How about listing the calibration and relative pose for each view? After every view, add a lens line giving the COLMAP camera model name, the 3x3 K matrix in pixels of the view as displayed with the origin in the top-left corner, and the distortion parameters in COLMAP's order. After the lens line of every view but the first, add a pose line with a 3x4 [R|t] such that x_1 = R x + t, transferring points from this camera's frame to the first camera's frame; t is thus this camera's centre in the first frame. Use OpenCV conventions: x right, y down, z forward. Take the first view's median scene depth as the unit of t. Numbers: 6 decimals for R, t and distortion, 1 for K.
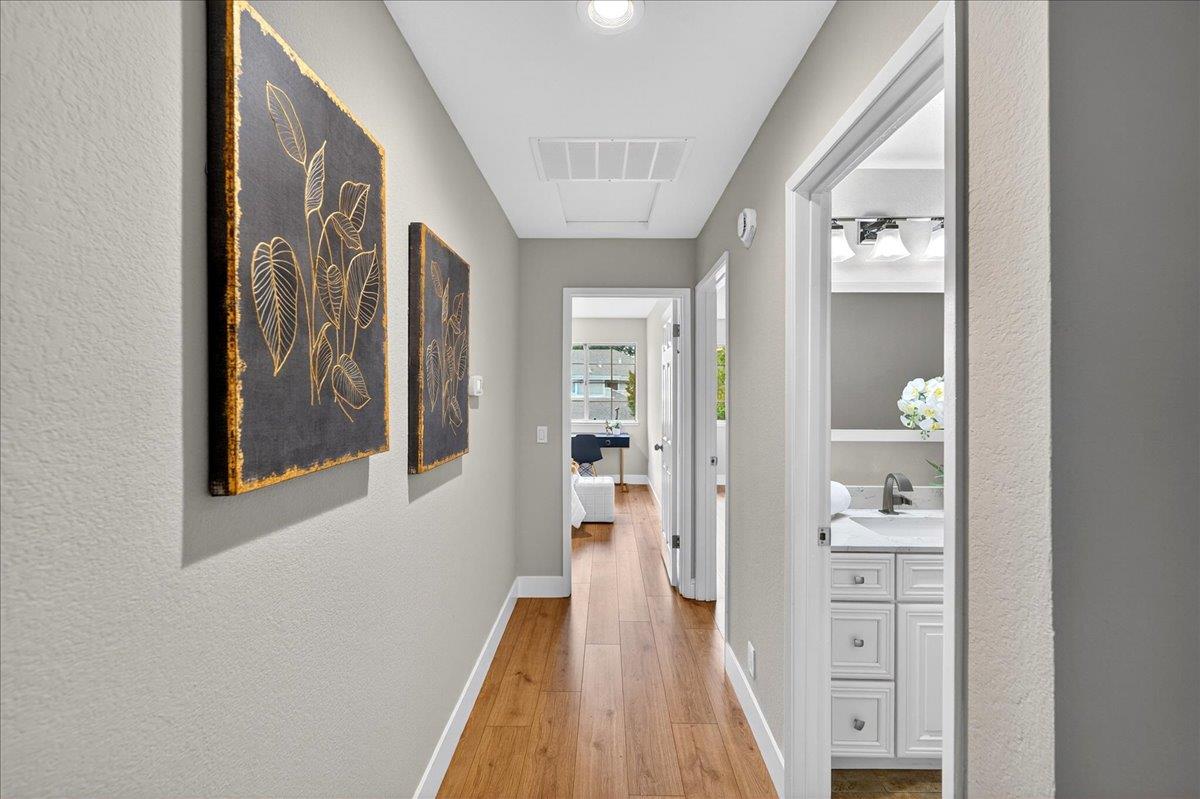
lens RADIAL K [[490.9, 0, 599.9], [0, 490.9, 393.5], [0, 0, 1]] dist [-0.003160, 0.000144]
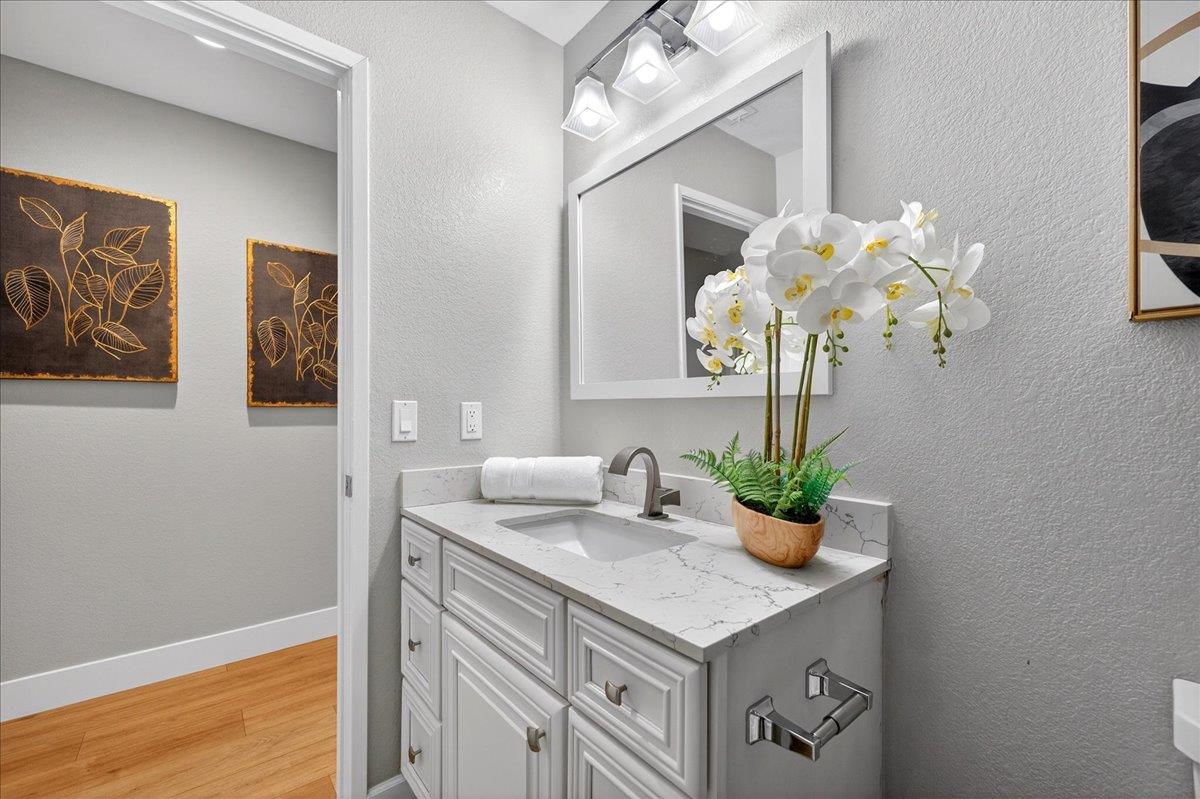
lens RADIAL K [[490.9, 0, 599.1], [0, 490.9, 405.7], [0, 0, 1]] dist [-0.003160, 0.000144]
pose [[0.648611, -0.006903, -0.761089, 2.338613], [-0.006014, 0.999881, -0.014195, 0.283034], [0.761096, 0.013784, 0.648492, 1.345292]]
